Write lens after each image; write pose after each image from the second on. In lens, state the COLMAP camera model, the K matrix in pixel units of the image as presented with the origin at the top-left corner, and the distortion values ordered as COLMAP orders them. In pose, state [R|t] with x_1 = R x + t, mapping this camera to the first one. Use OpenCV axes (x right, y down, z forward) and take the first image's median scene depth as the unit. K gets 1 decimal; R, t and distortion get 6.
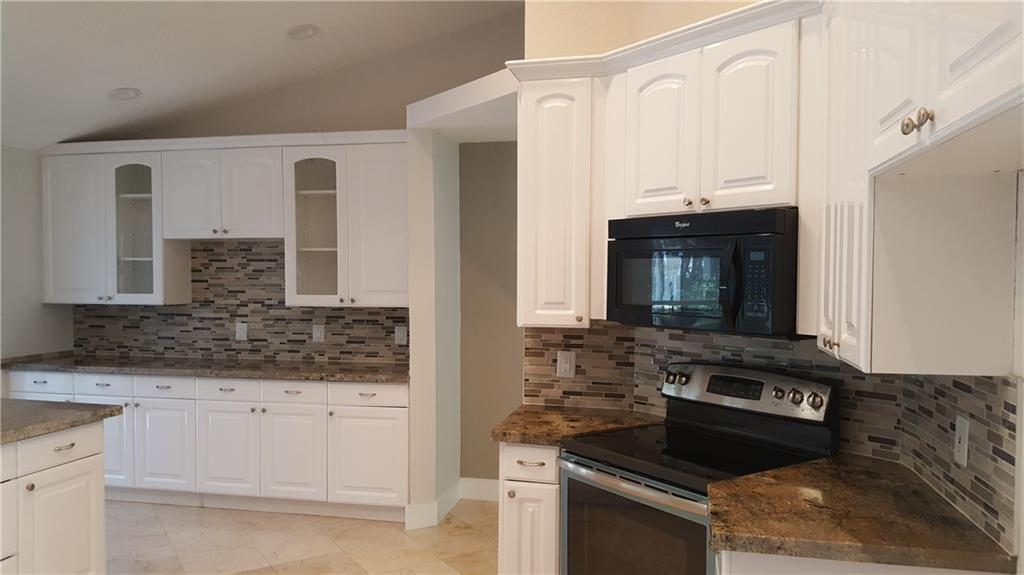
lens RADIAL K [[761.4, 0, 498.4], [0, 761.4, 310.6], [0, 0, 1]] dist [0.073451, -0.099481]
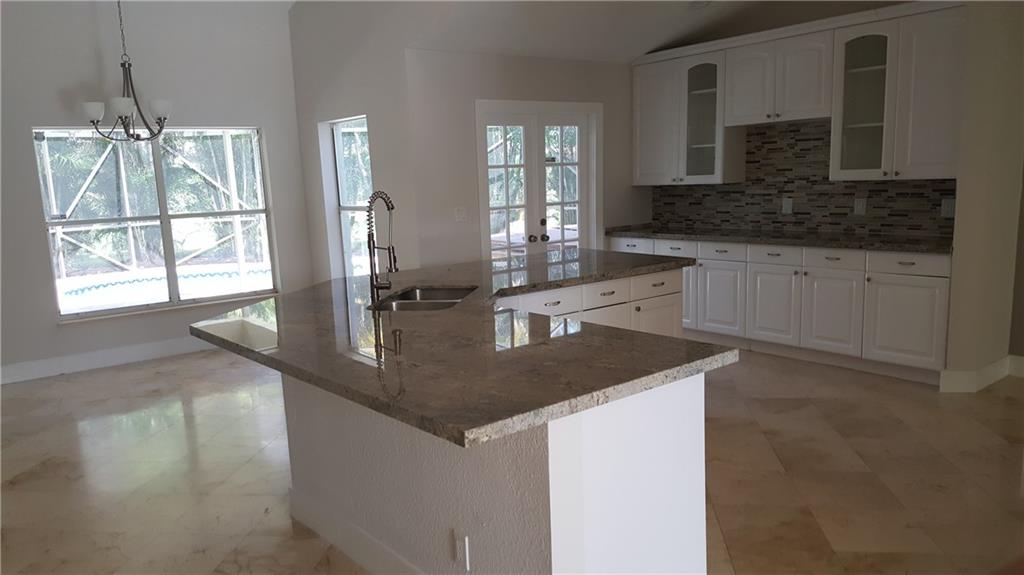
lens RADIAL K [[761.4, 0, 517.5], [0, 761.4, 307.0], [0, 0, 1]] dist [0.073451, -0.099481]
pose [[0.794647, 0.074783, -0.602448, 0.041397], [0.010404, 0.990560, 0.136684, 0.016575], [0.606983, -0.114883, 0.786368, -0.147646]]
